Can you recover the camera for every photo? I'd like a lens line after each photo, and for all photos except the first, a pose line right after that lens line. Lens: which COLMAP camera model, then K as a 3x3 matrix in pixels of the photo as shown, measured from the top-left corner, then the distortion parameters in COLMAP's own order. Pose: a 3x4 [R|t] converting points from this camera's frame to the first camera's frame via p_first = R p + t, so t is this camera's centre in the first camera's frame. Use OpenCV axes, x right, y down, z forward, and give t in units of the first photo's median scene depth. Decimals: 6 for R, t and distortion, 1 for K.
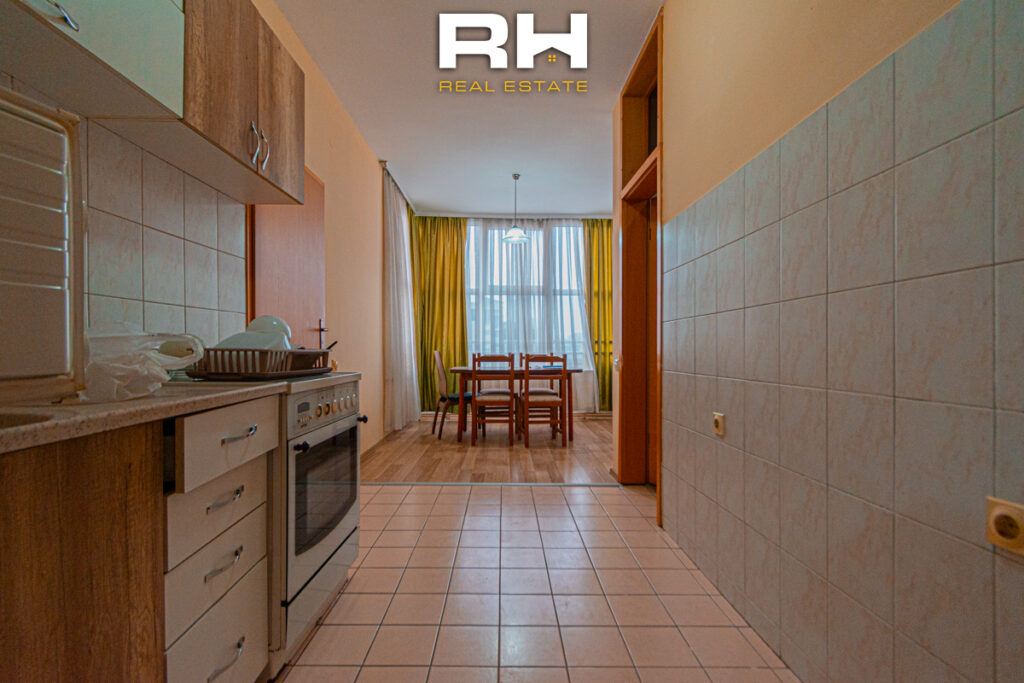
lens RADIAL K [[451.9, 0, 510.1], [0, 451.9, 346.6], [0, 0, 1]] dist [0.000194, -0.000249]
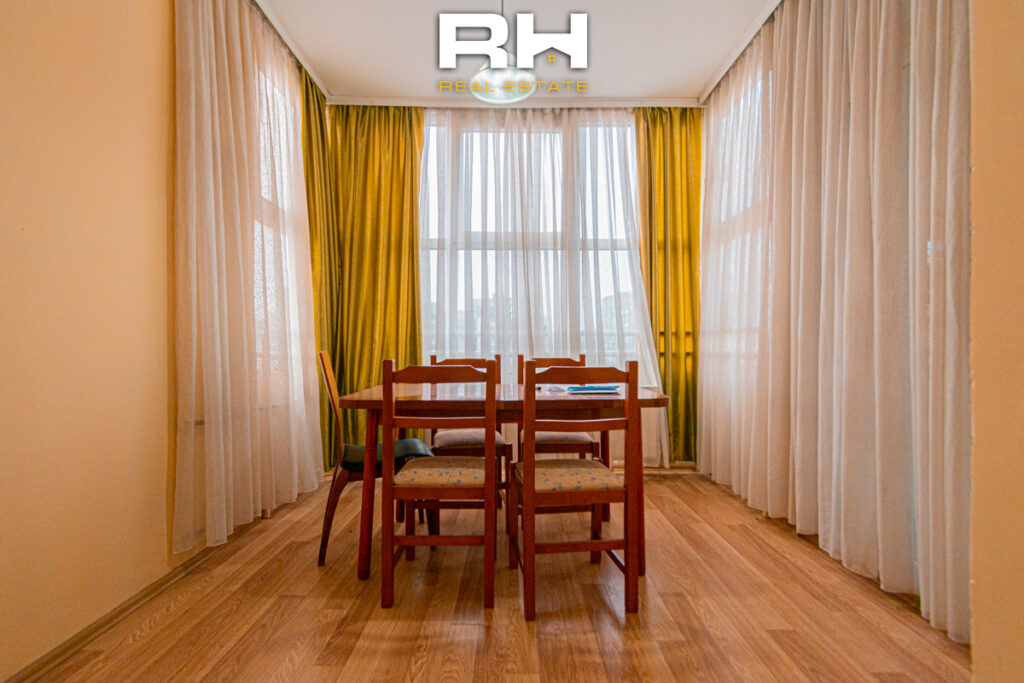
lens RADIAL K [[451.9, 0, 475.4], [0, 451.9, 350.5], [0, 0, 1]] dist [0.000194, -0.000249]
pose [[0.995405, -0.002685, -0.095717, 0.020178], [0.004056, 0.999892, 0.014126, 0.000839], [0.095669, -0.014450, 0.995308, 0.450990]]
